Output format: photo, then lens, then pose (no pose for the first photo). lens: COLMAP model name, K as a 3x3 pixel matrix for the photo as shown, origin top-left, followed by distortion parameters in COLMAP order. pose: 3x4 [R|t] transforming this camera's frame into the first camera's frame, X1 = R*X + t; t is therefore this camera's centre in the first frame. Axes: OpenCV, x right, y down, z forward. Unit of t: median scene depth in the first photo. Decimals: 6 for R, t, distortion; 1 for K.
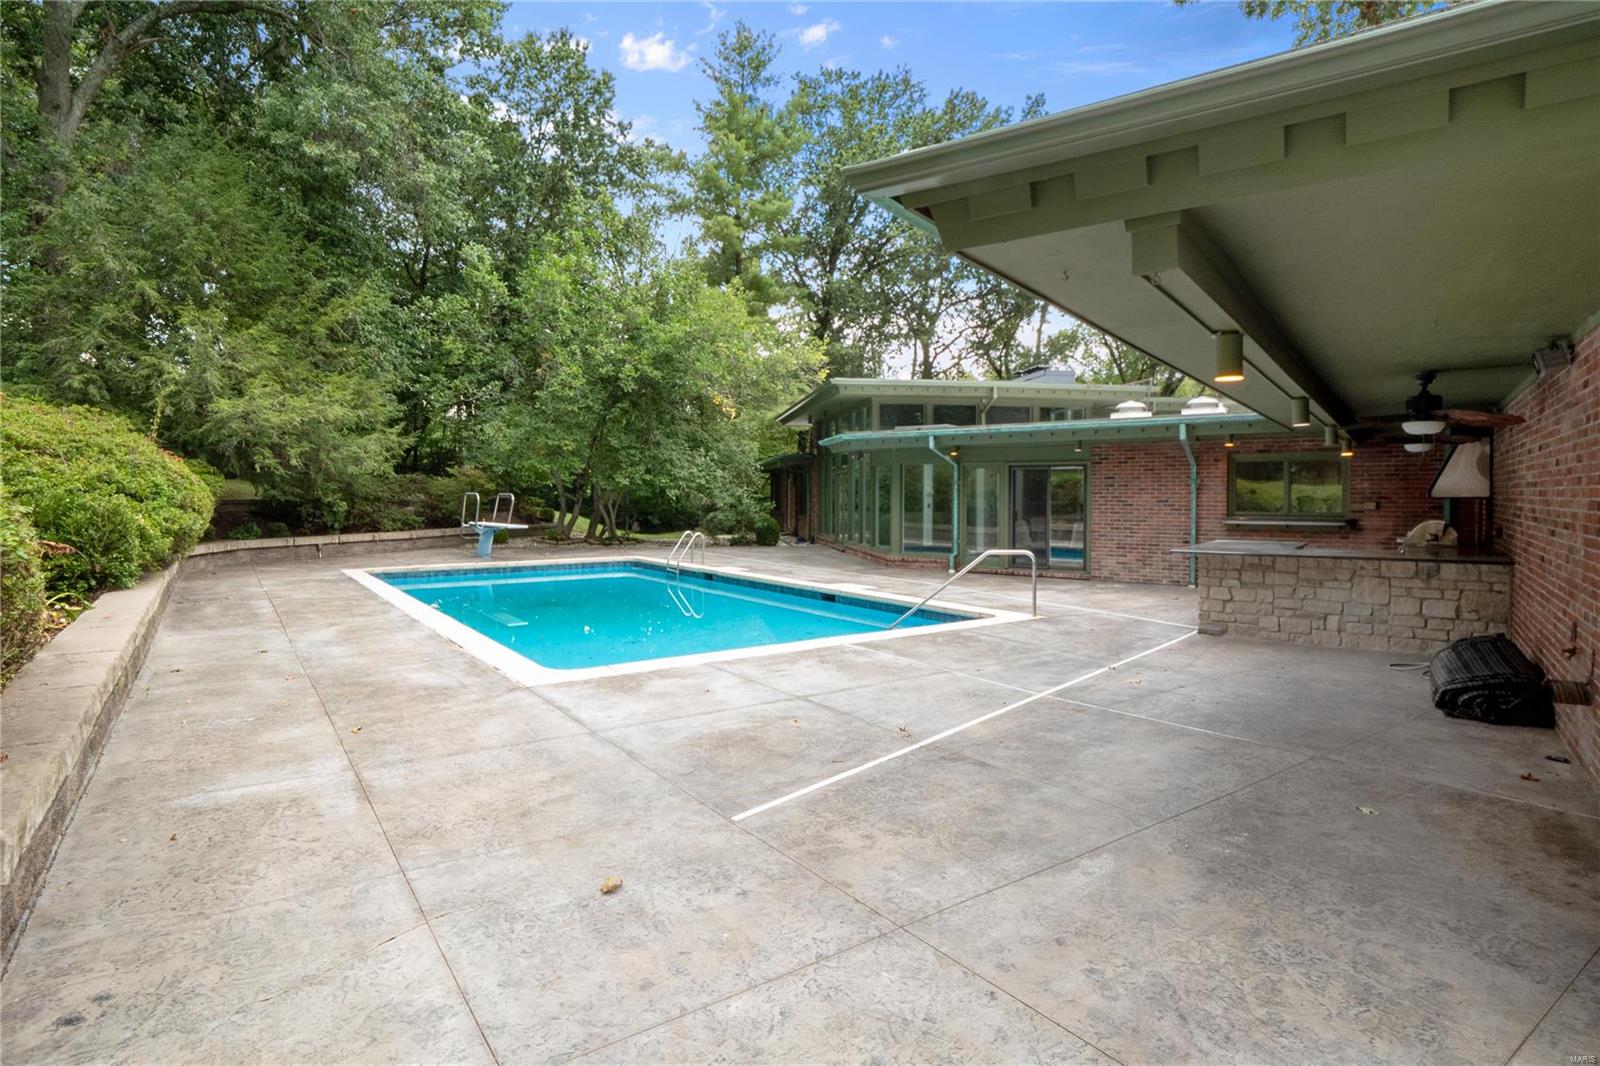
lens RADIAL K [[823.3, 0, 795.4], [0, 823.3, 497.8], [0, 0, 1]] dist [-0.002819, -0.000118]
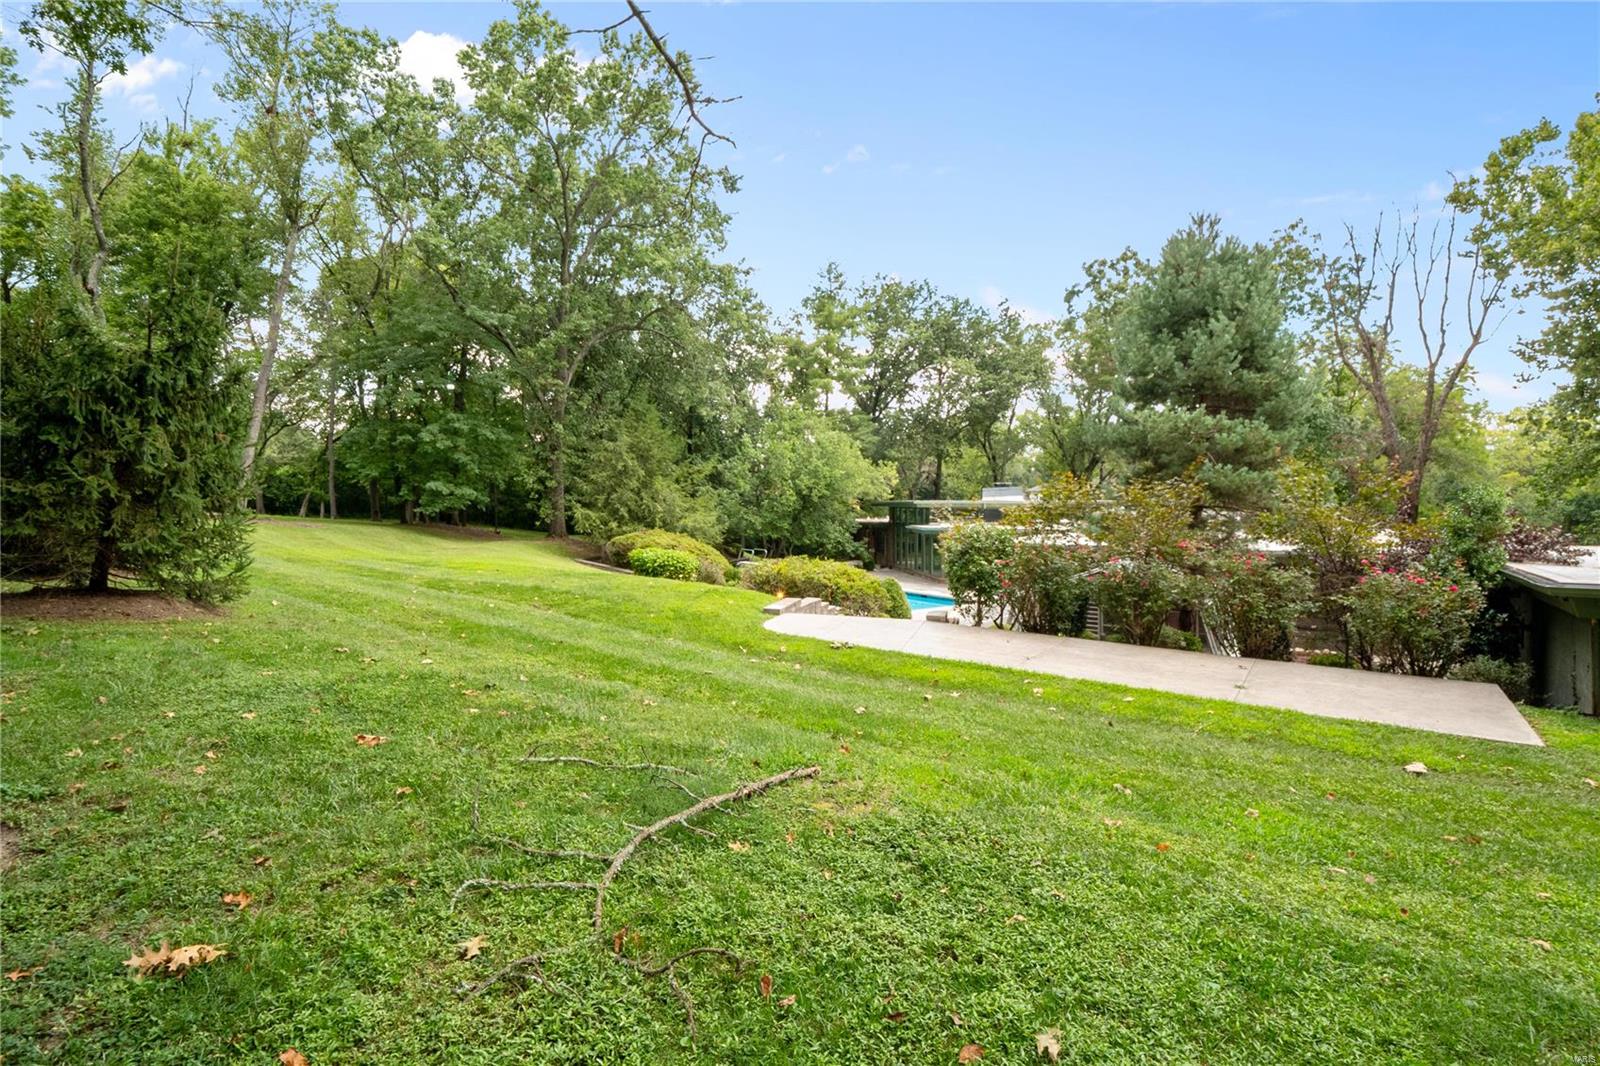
lens RADIAL K [[737.9, 0, 794.6], [0, 737.9, 521.3], [0, 0, 1]] dist [-0.012286, -0.001551]
pose [[0.999947, -0.005102, -0.008963, -0.299414], [0.005244, 0.999860, 0.015909, -0.135863], [0.008880, -0.015955, 0.999833, -1.183381]]
